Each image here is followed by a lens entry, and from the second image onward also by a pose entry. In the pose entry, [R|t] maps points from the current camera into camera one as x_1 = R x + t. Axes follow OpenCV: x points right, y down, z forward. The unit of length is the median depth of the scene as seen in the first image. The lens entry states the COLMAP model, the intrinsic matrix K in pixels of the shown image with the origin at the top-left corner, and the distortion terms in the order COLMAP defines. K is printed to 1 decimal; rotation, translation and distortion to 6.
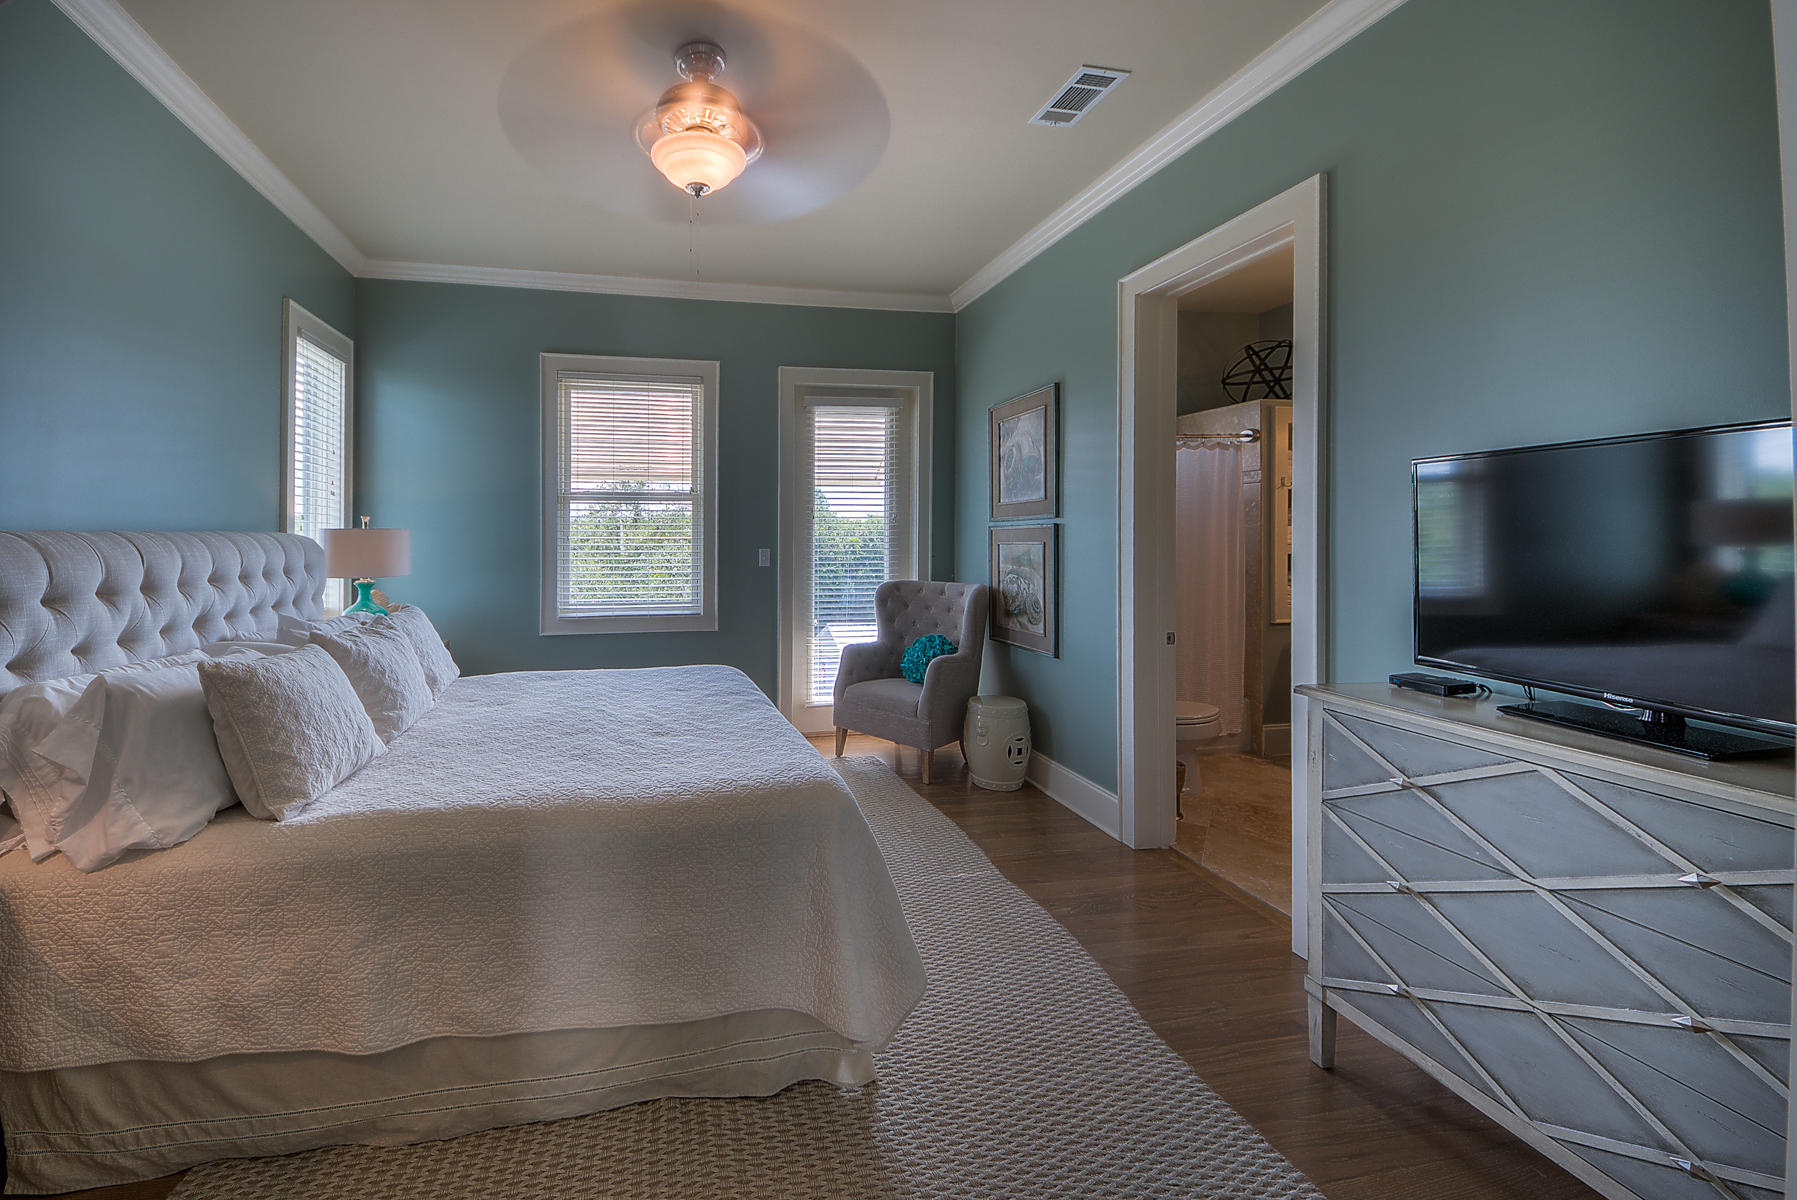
lens RADIAL K [[684.5, 0, 897.1], [0, 684.5, 531.2], [0, 0, 1]] dist [0.000123, -0.000154]
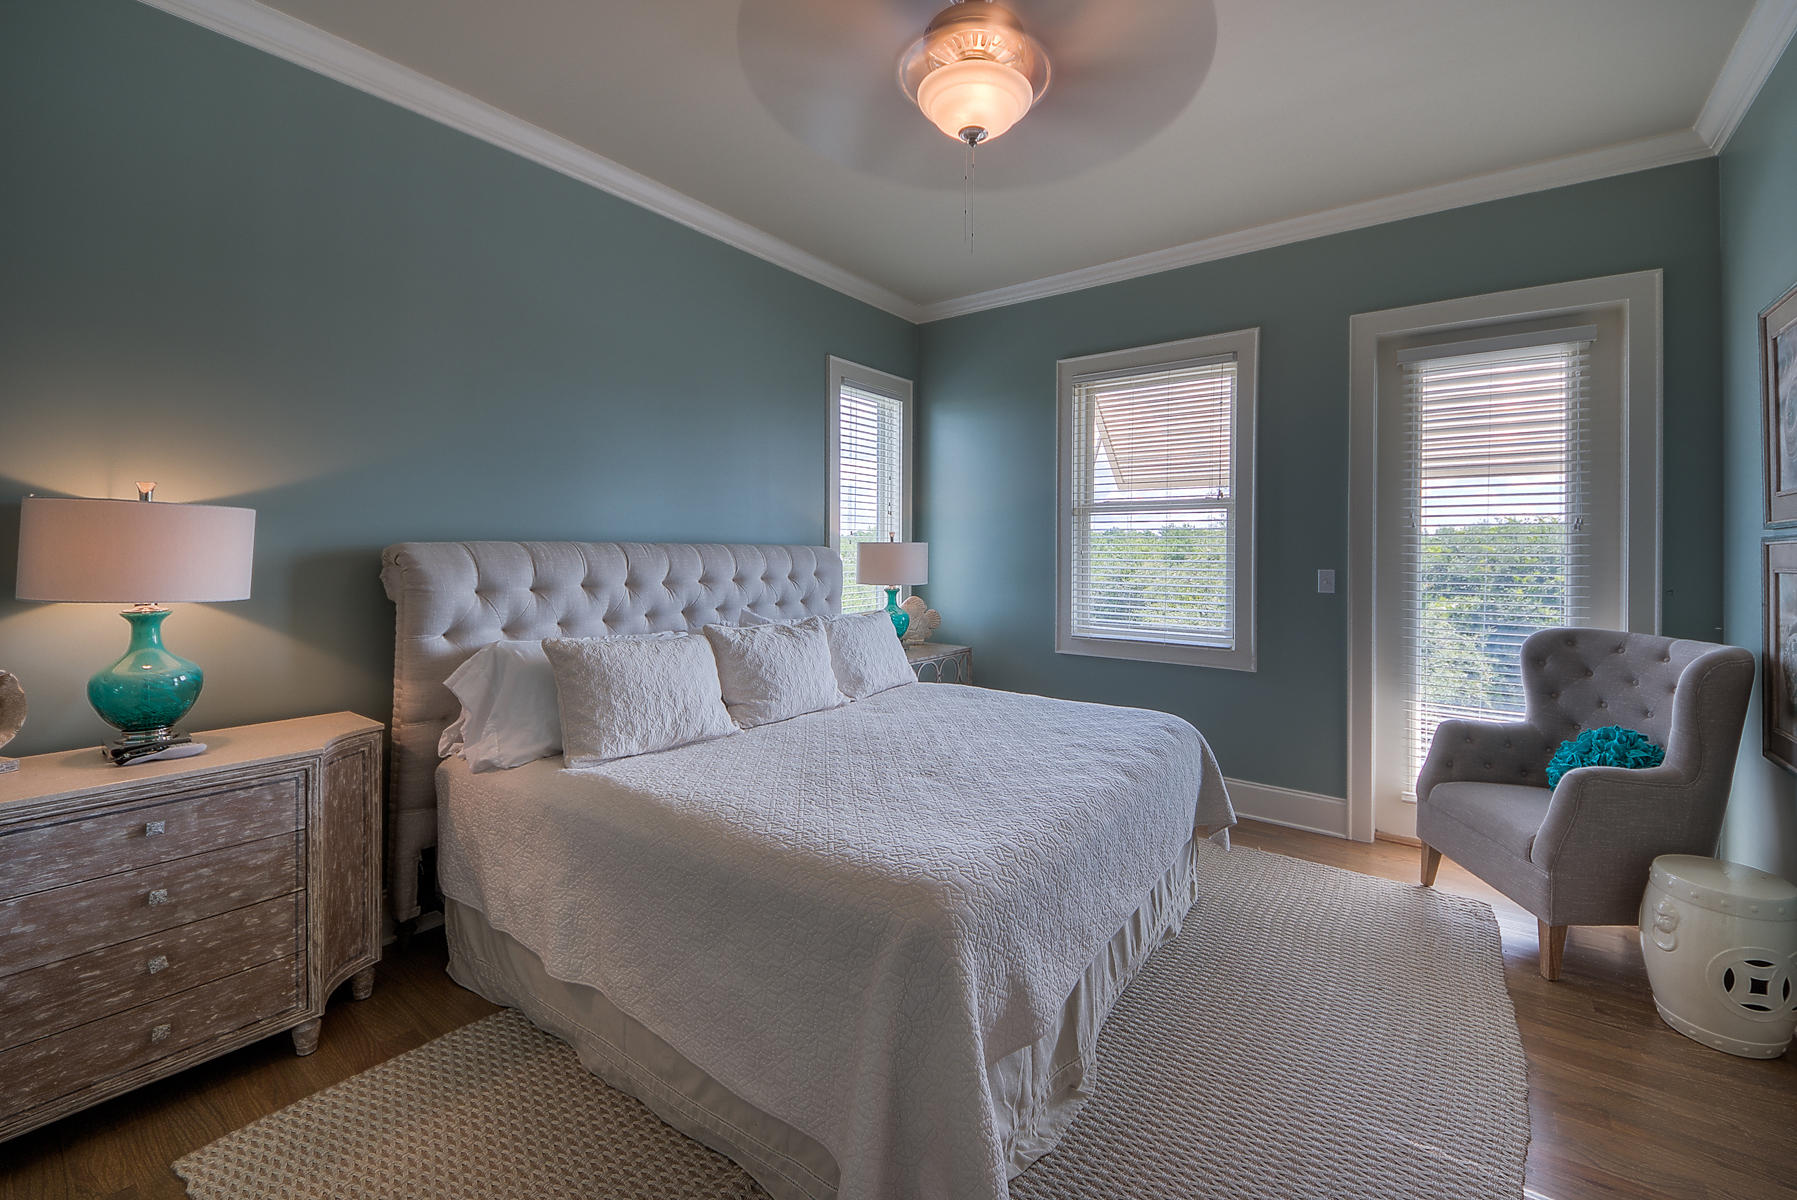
lens RADIAL K [[757.6, 0, 893.7], [0, 757.6, 548.2], [0, 0, 1]] dist [0.053881, -0.029650]
pose [[0.660573, 0.004508, -0.750749, 0.149130], [-0.002310, 0.999989, 0.003972, 0.000734], [0.750759, -0.000889, 0.660576, 0.129631]]
